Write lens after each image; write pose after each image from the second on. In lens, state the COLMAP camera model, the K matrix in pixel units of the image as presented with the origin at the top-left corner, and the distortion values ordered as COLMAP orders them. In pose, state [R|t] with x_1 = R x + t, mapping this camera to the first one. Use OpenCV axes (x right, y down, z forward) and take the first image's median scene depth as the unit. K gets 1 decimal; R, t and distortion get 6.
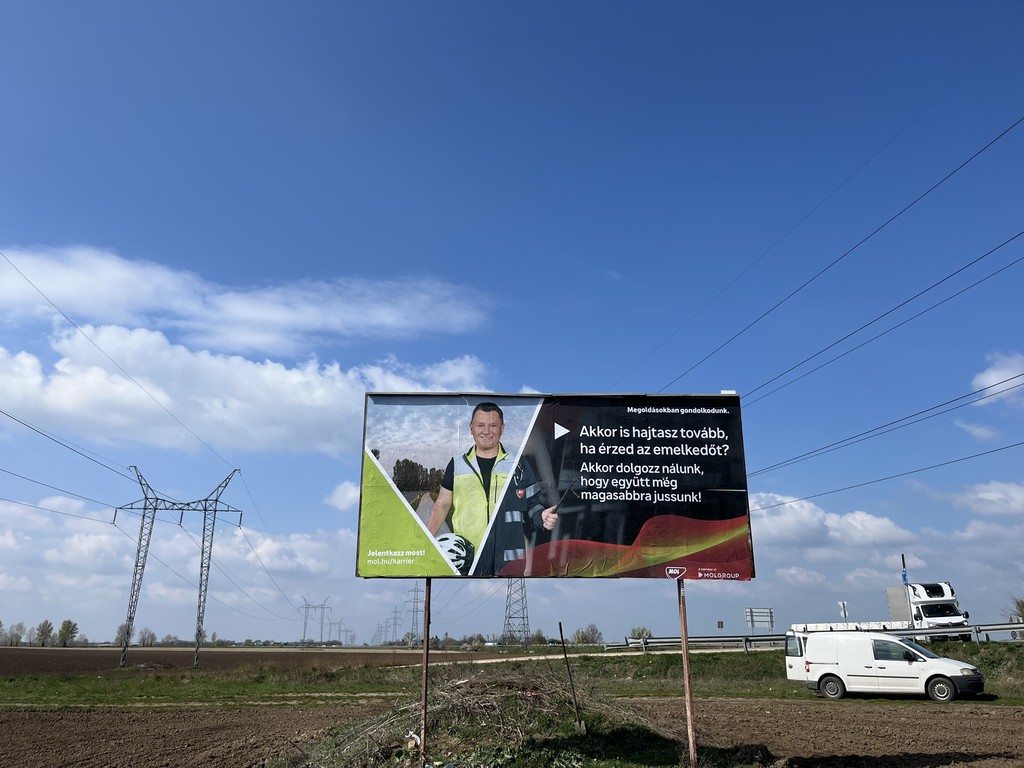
lens RADIAL K [[760.8, 0, 506.1], [0, 760.8, 379.0], [0, 0, 1]] dist [0.039796, -0.050448]
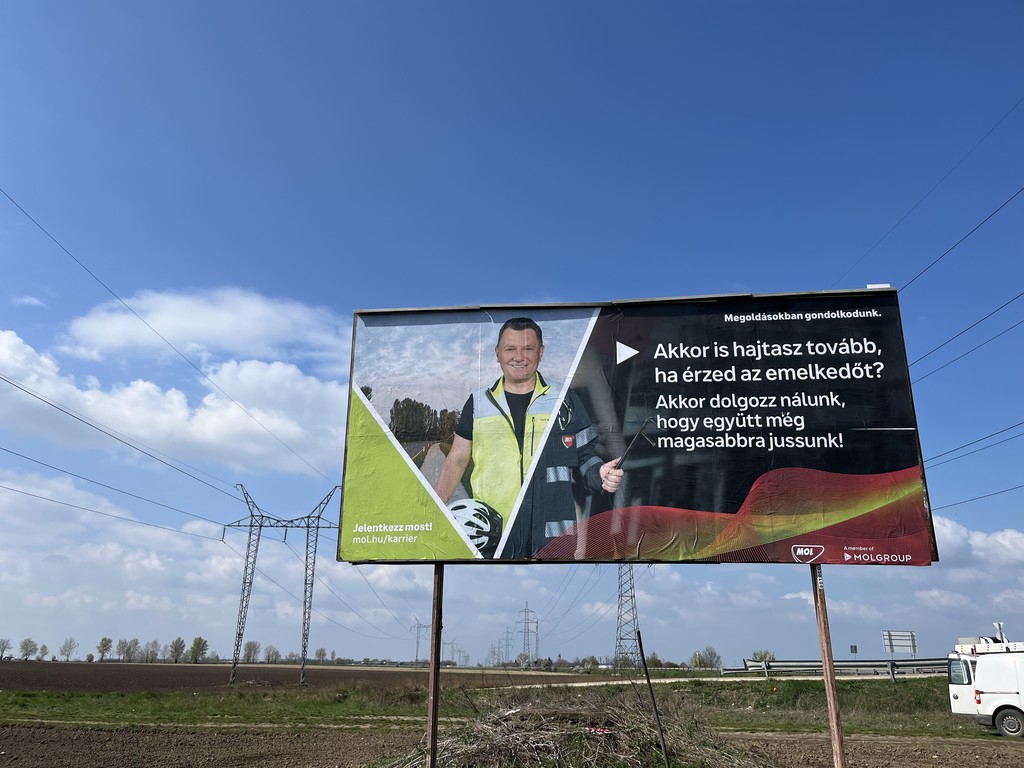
lens RADIAL K [[760.8, 0, 508.1], [0, 760.8, 386.0], [0, 0, 1]] dist [0.039796, -0.050448]
pose [[0.990119, -0.035198, -0.135741, 0.055118], [0.032810, 0.999266, -0.019788, 0.101880], [0.136338, 0.015138, 0.990547, 0.278850]]
